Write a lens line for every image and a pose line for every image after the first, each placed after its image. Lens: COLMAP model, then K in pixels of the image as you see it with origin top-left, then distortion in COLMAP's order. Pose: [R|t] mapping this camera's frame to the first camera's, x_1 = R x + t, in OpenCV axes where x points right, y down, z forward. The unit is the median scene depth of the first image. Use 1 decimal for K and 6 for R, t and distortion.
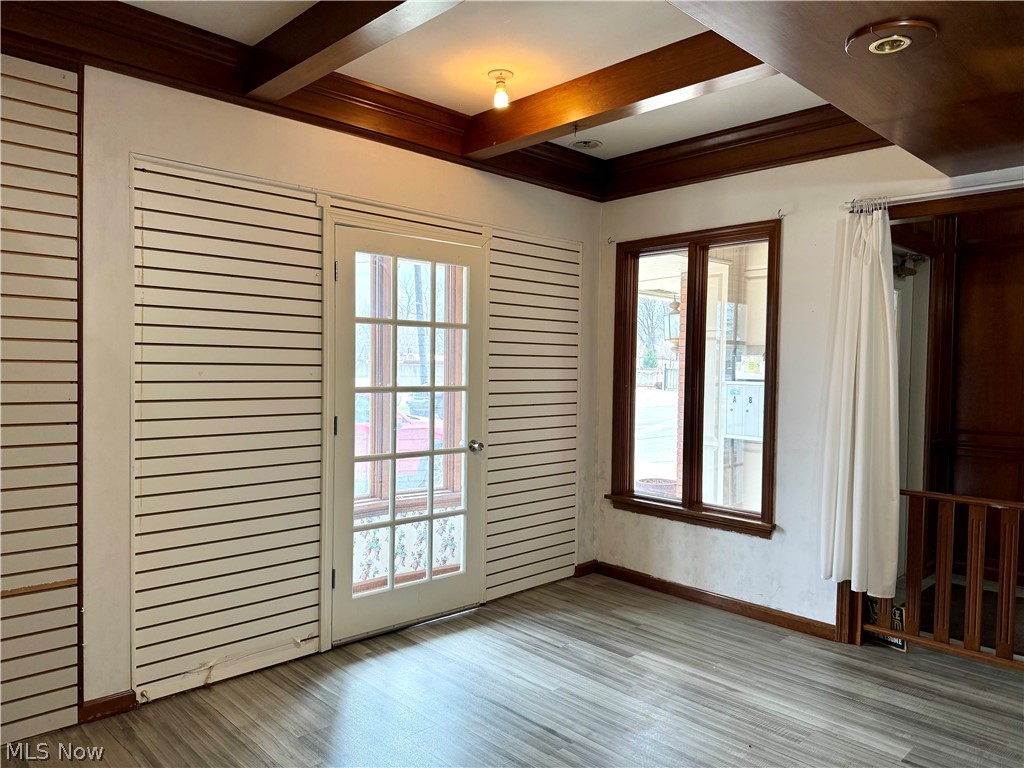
lens RADIAL K [[726.9, 0, 514.9], [0, 726.9, 386.4], [0, 0, 1]] dist [0.112492, -0.133104]
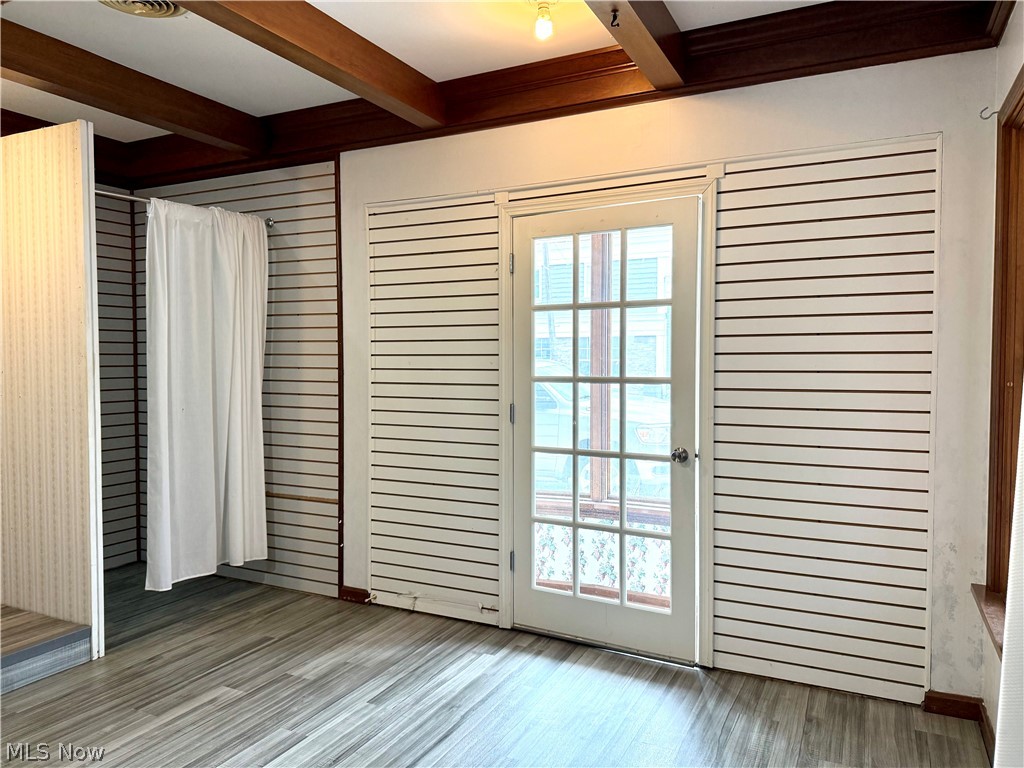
lens RADIAL K [[726.9, 0, 514.9], [0, 726.9, 386.4], [0, 0, 1]] dist [0.112492, -0.133104]
pose [[0.330924, 0.022080, -0.943399, 0.725659], [-0.022135, 0.999633, 0.015632, -0.000584], [0.943398, 0.015709, 0.331291, 0.668121]]
